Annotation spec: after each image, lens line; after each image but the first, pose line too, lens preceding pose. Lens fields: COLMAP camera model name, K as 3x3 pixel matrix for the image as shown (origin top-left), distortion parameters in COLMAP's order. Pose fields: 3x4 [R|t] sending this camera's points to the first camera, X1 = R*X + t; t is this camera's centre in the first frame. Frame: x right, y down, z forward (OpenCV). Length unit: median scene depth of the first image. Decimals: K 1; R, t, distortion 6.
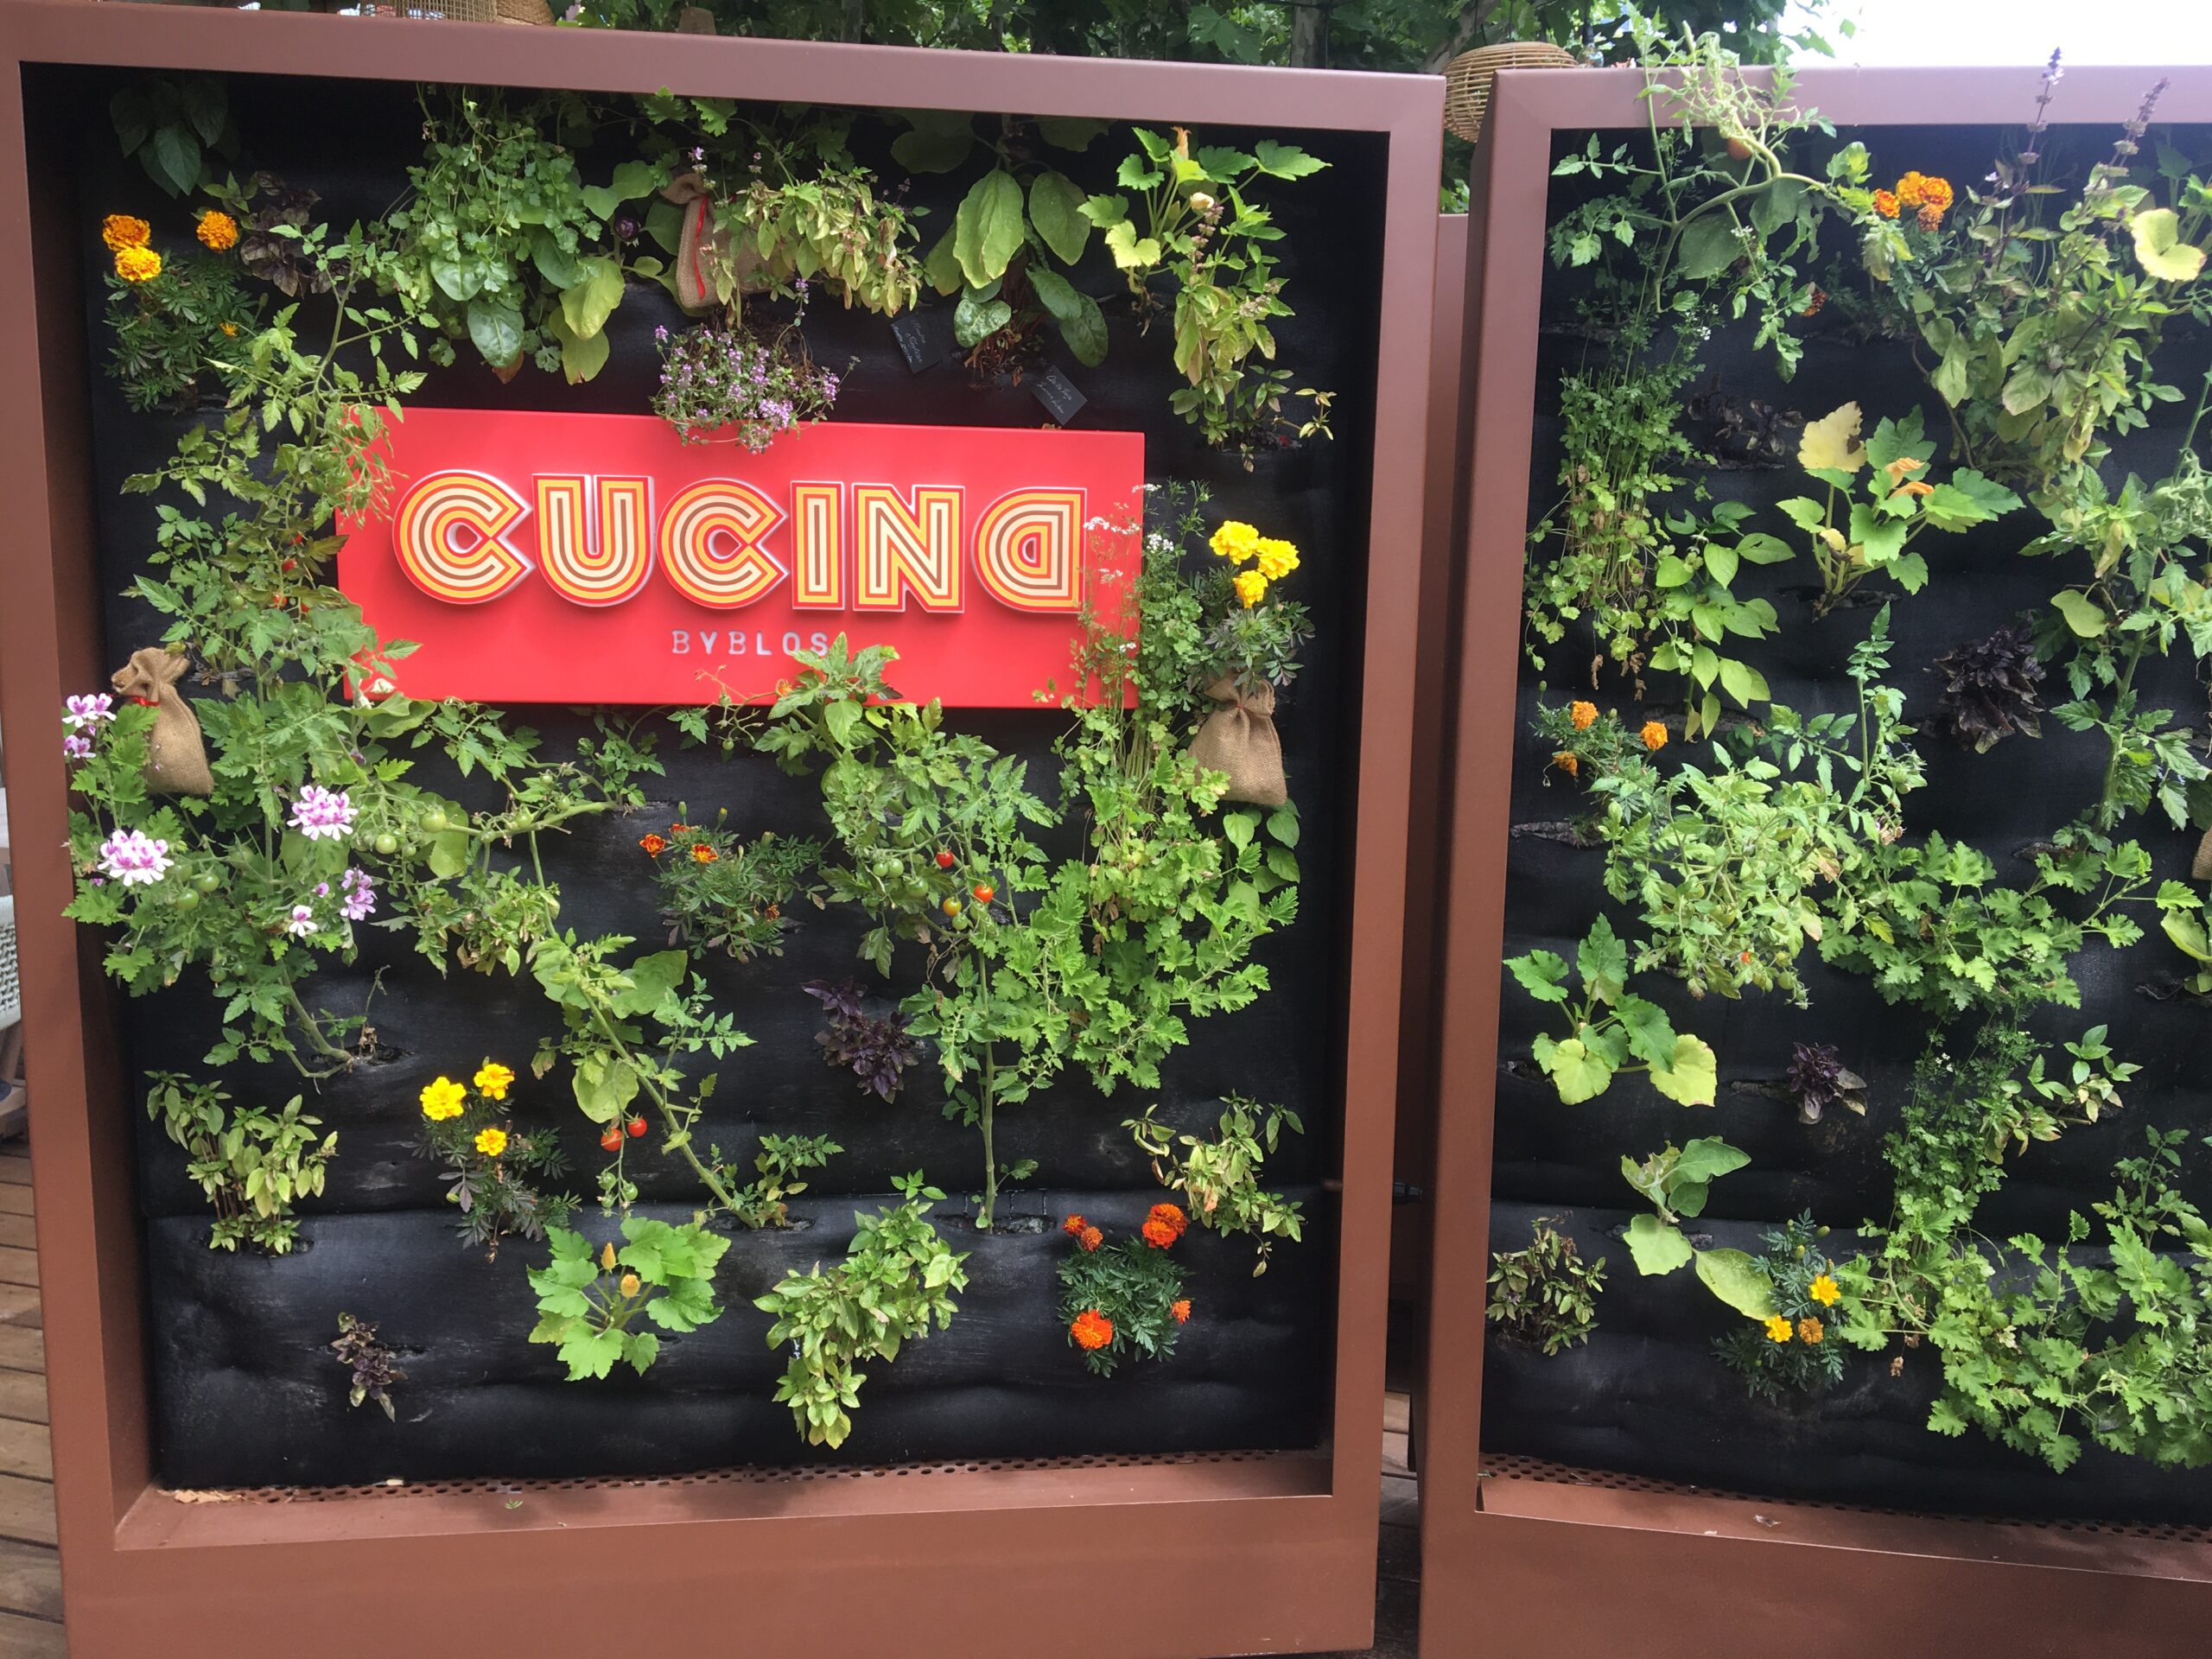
lens RADIAL K [[1882.4, 0, 1106.0], [0, 1882.4, 829.5], [0, 0, 1]] dist [0.106639, -0.161390]
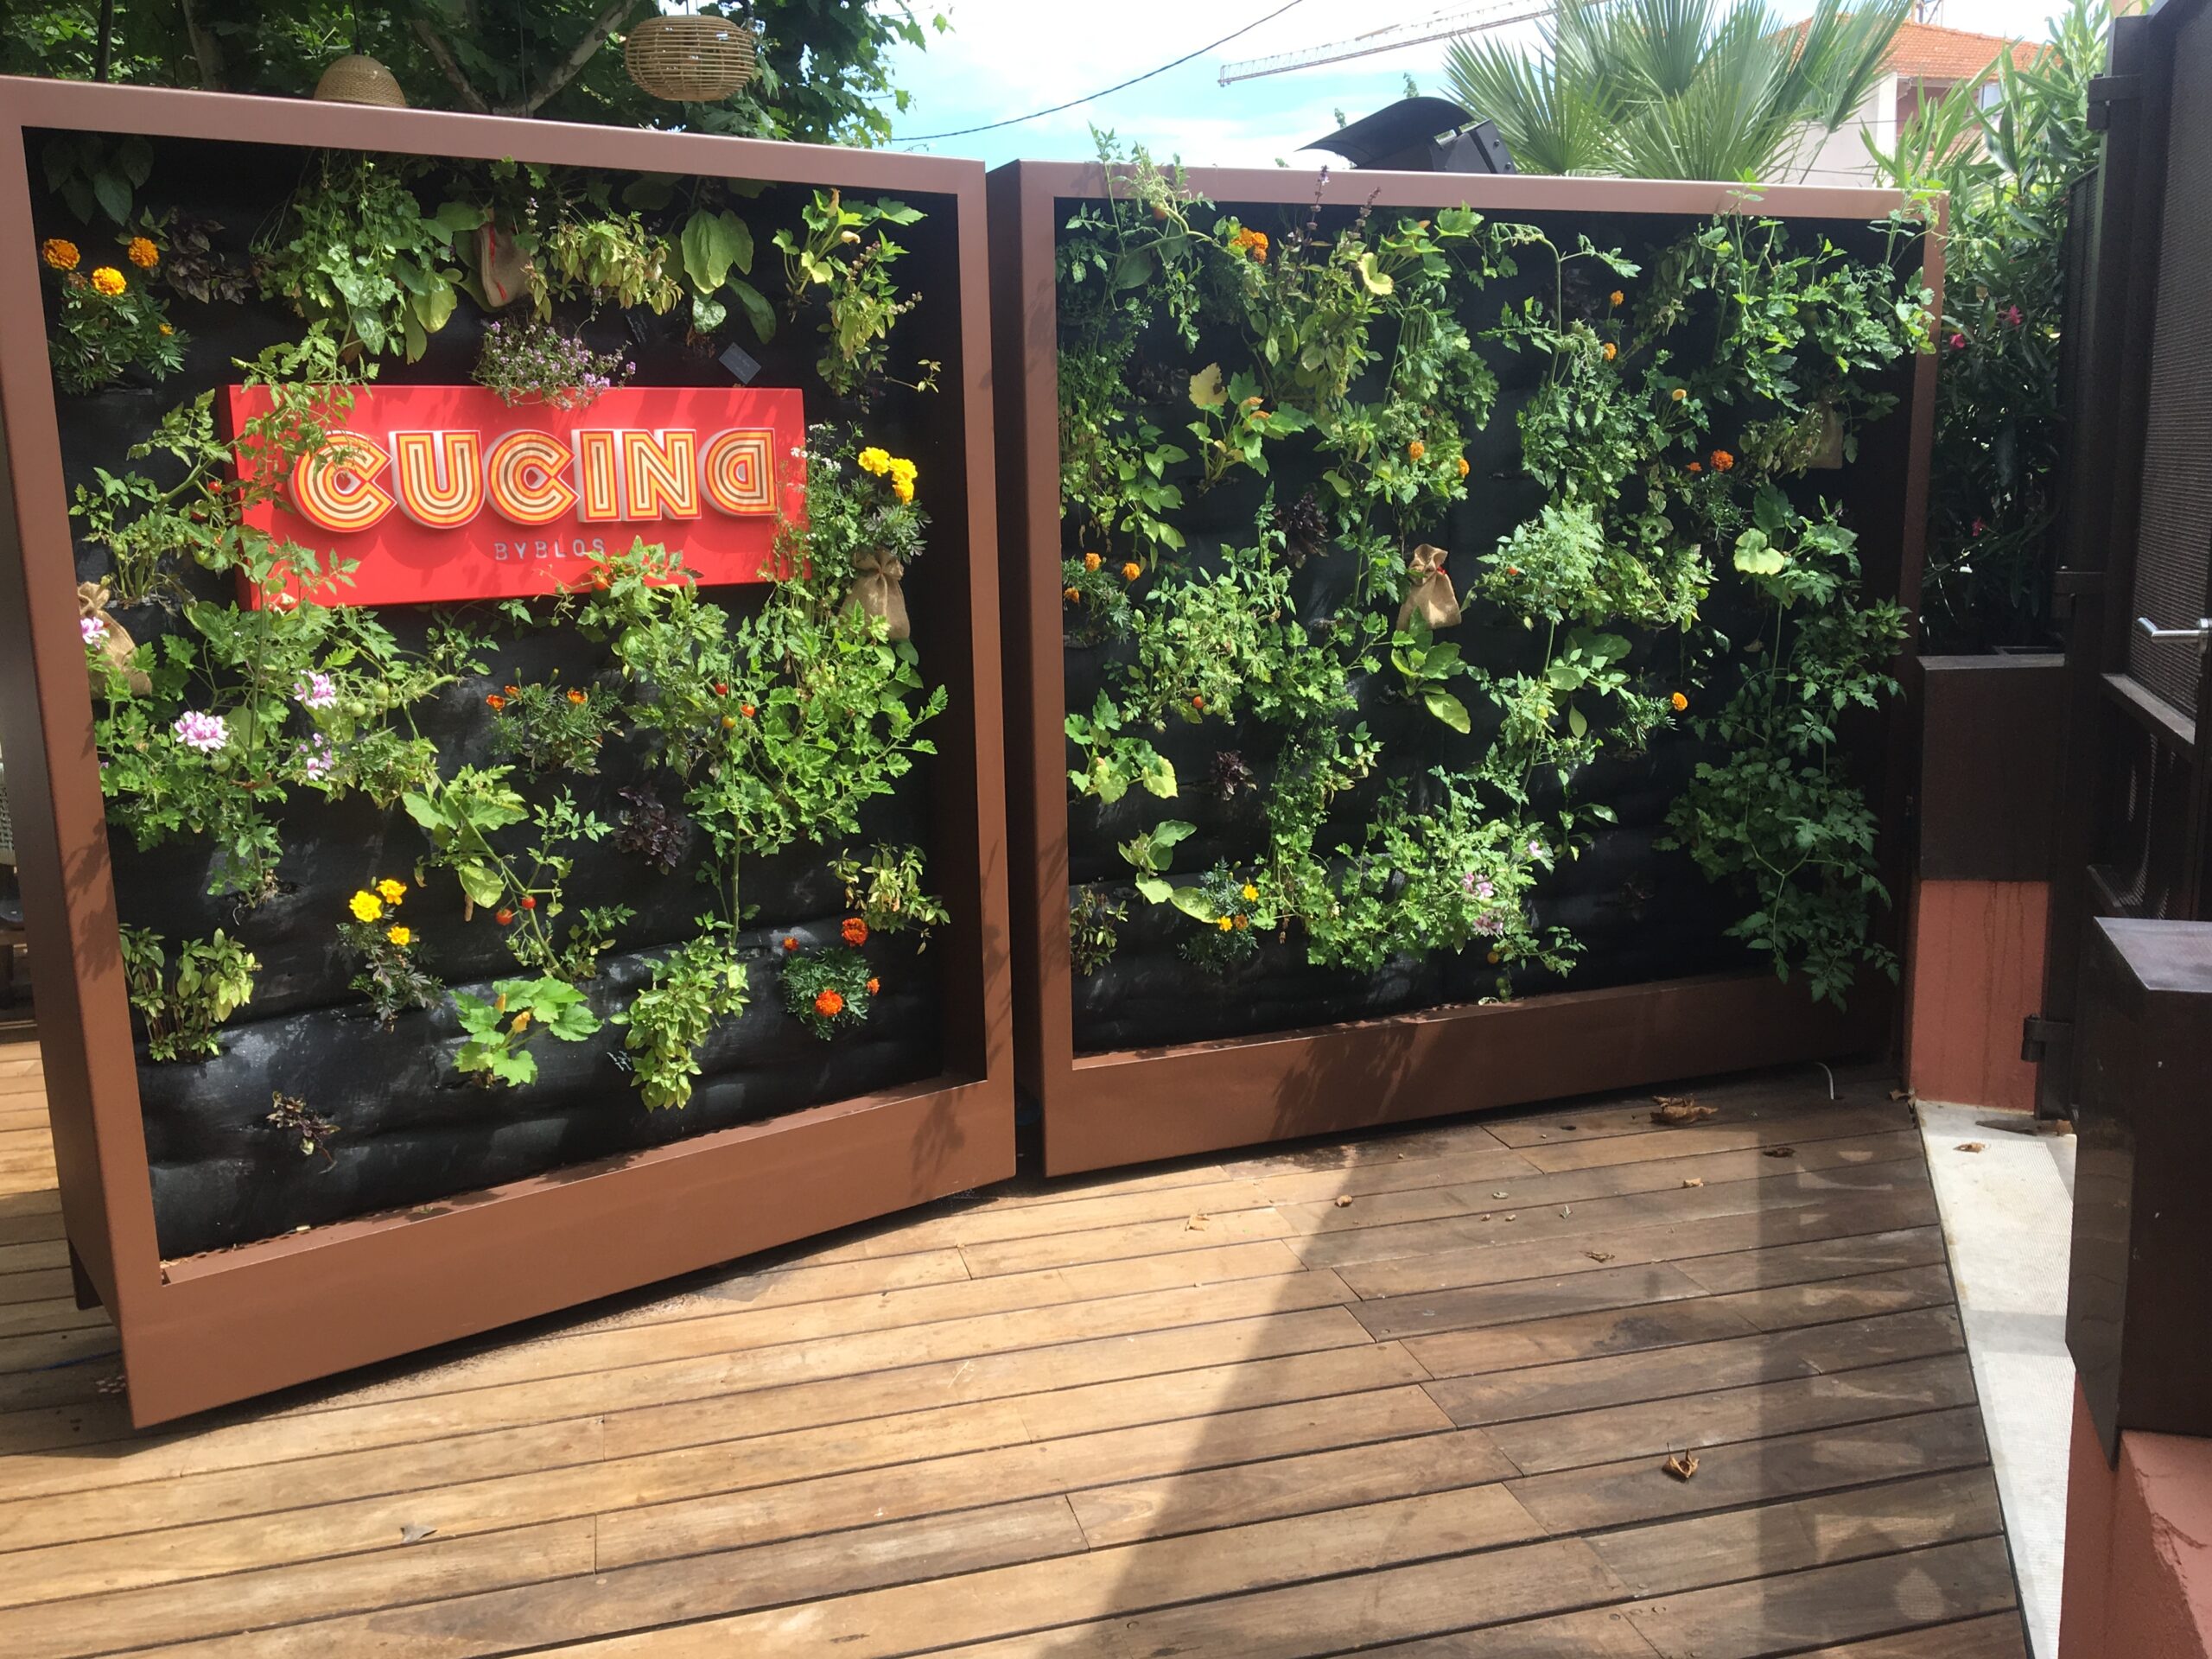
lens RADIAL K [[1884.4, 0, 1106.0], [0, 1884.4, 829.5], [0, 0, 1]] dist [0.112222, -0.171437]
pose [[0.877809, -0.133223, 0.460111, -0.506271], [0.111357, 0.990985, 0.074484, 0.046558], [-0.465886, -0.014146, 0.884731, -0.427536]]
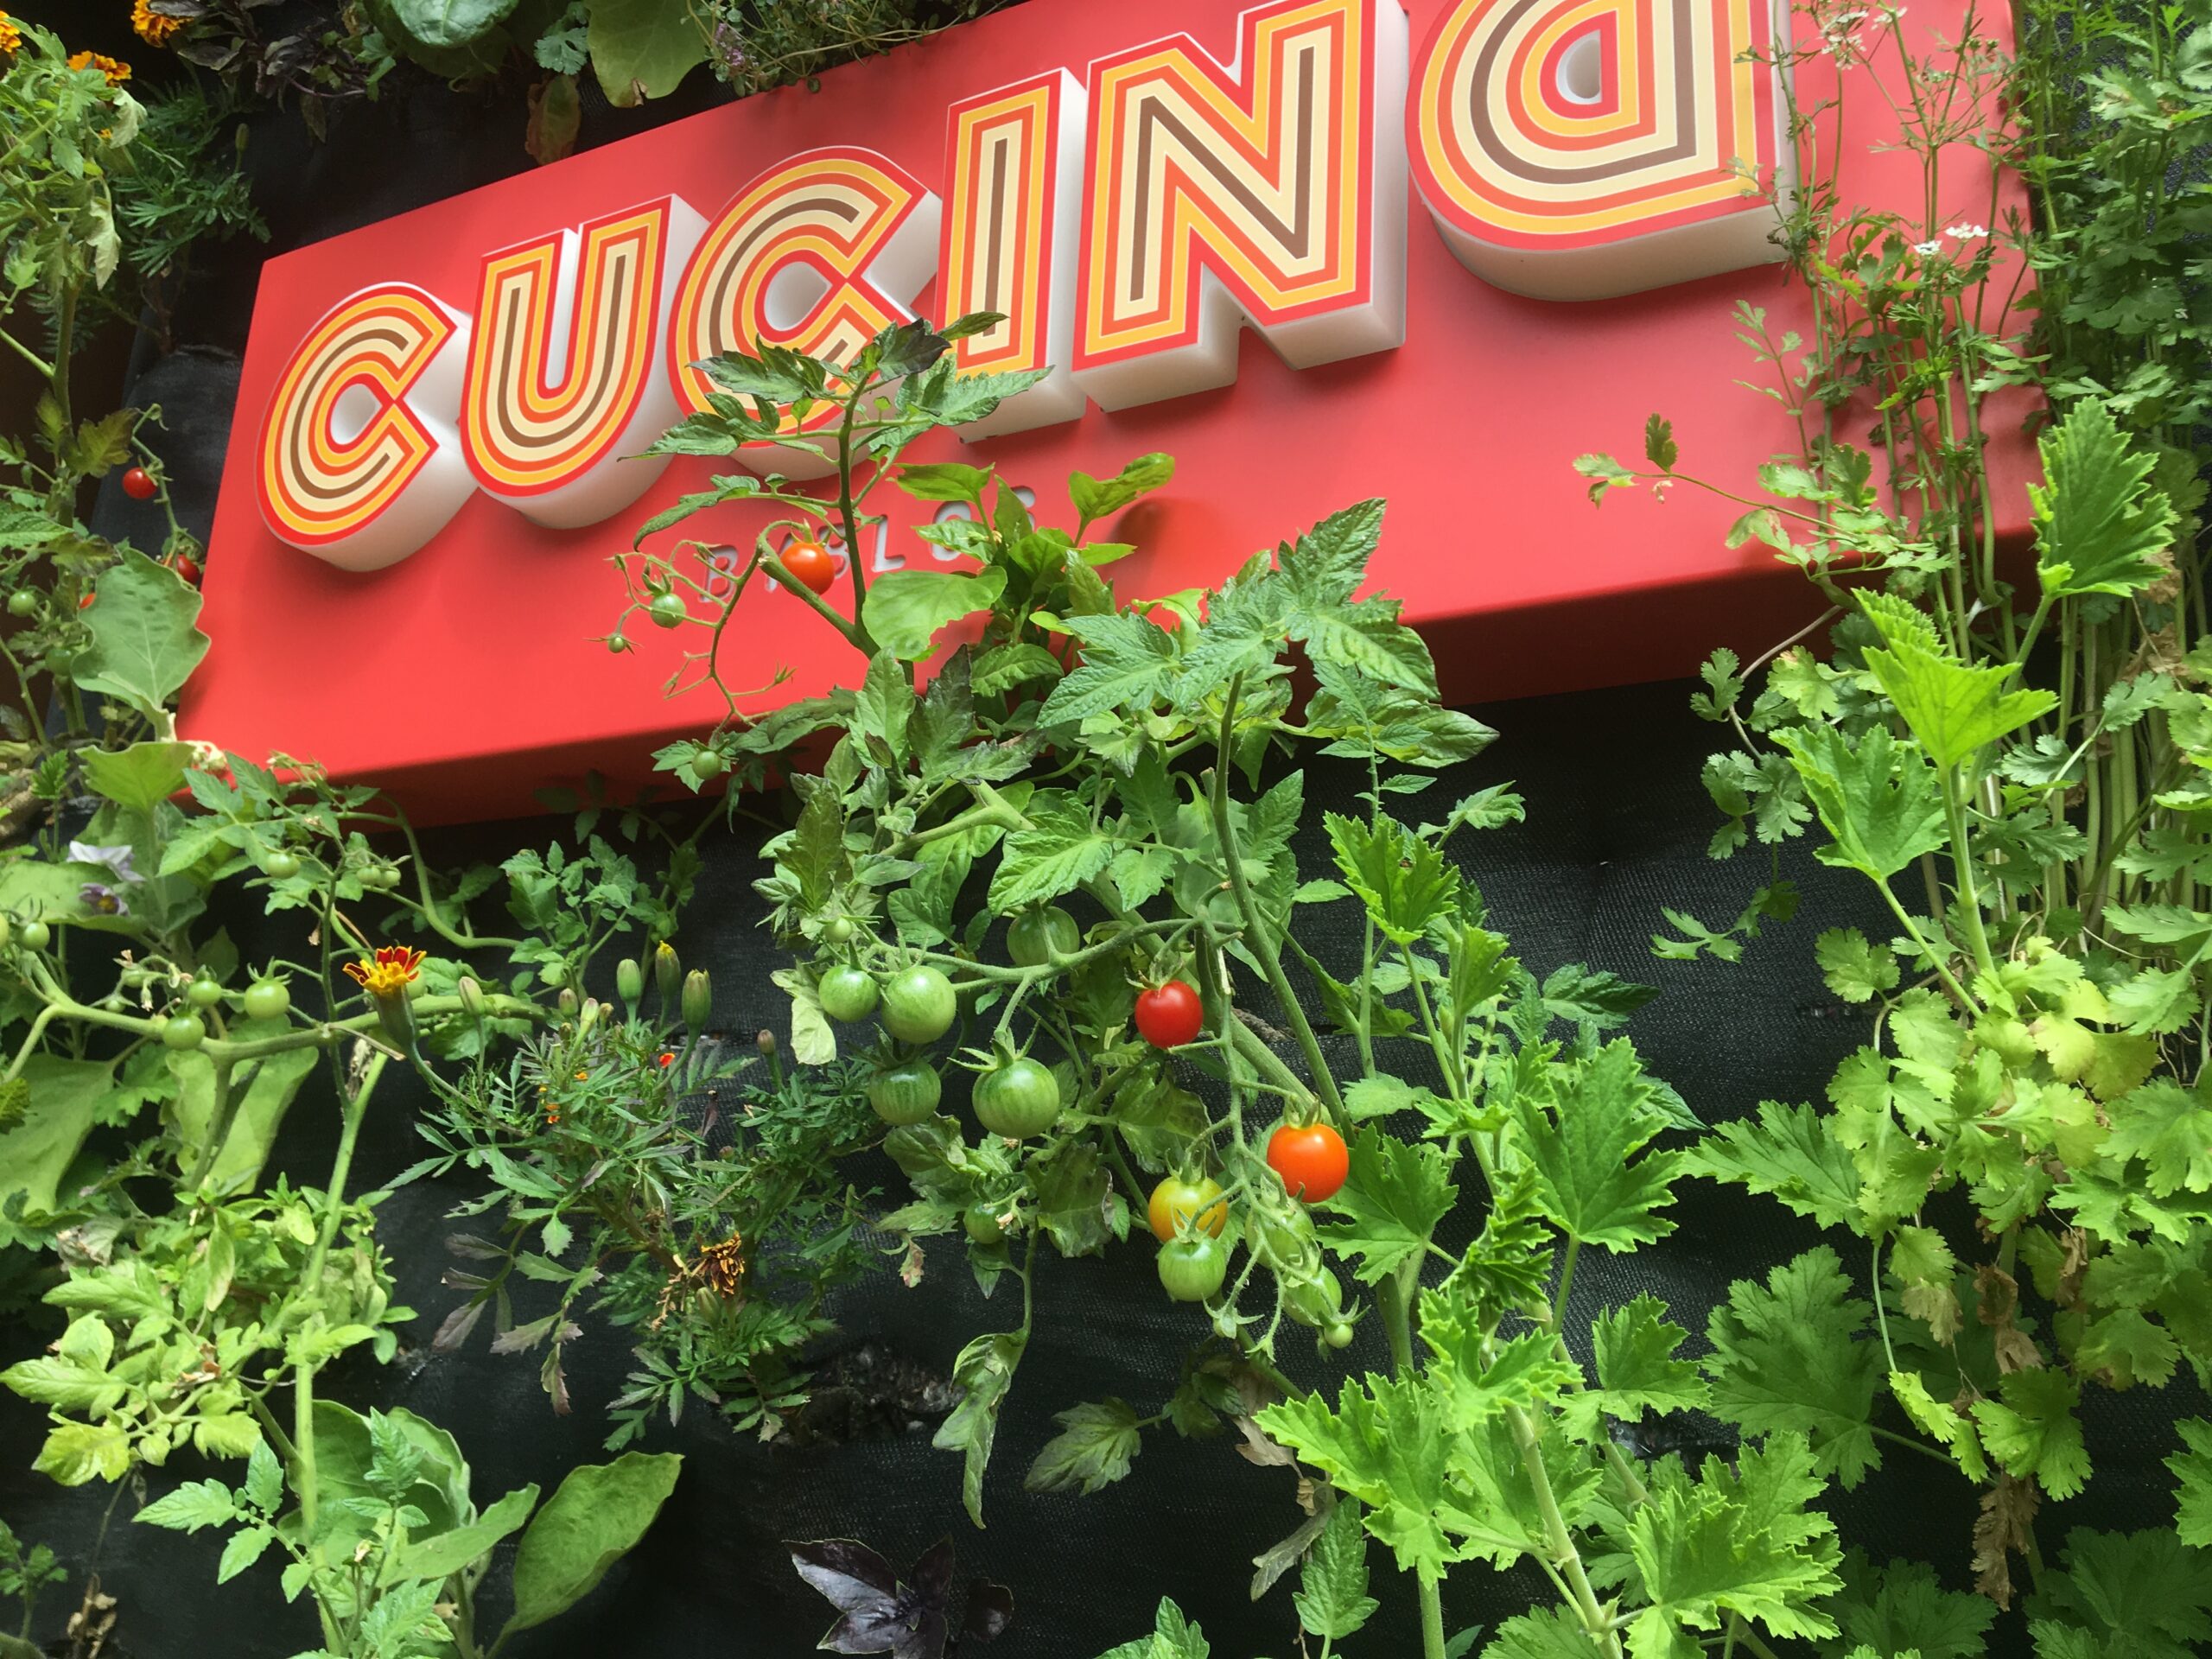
lens RADIAL K [[1882.4, 0, 1106.0], [0, 1882.4, 829.5], [0, 0, 1]] dist [0.106639, -0.161390]
pose [[0.806160, -0.135880, -0.575884, 0.059225], [-0.123321, 0.913316, -0.388131, 0.092826], [0.578703, 0.383915, 0.719522, 0.790127]]
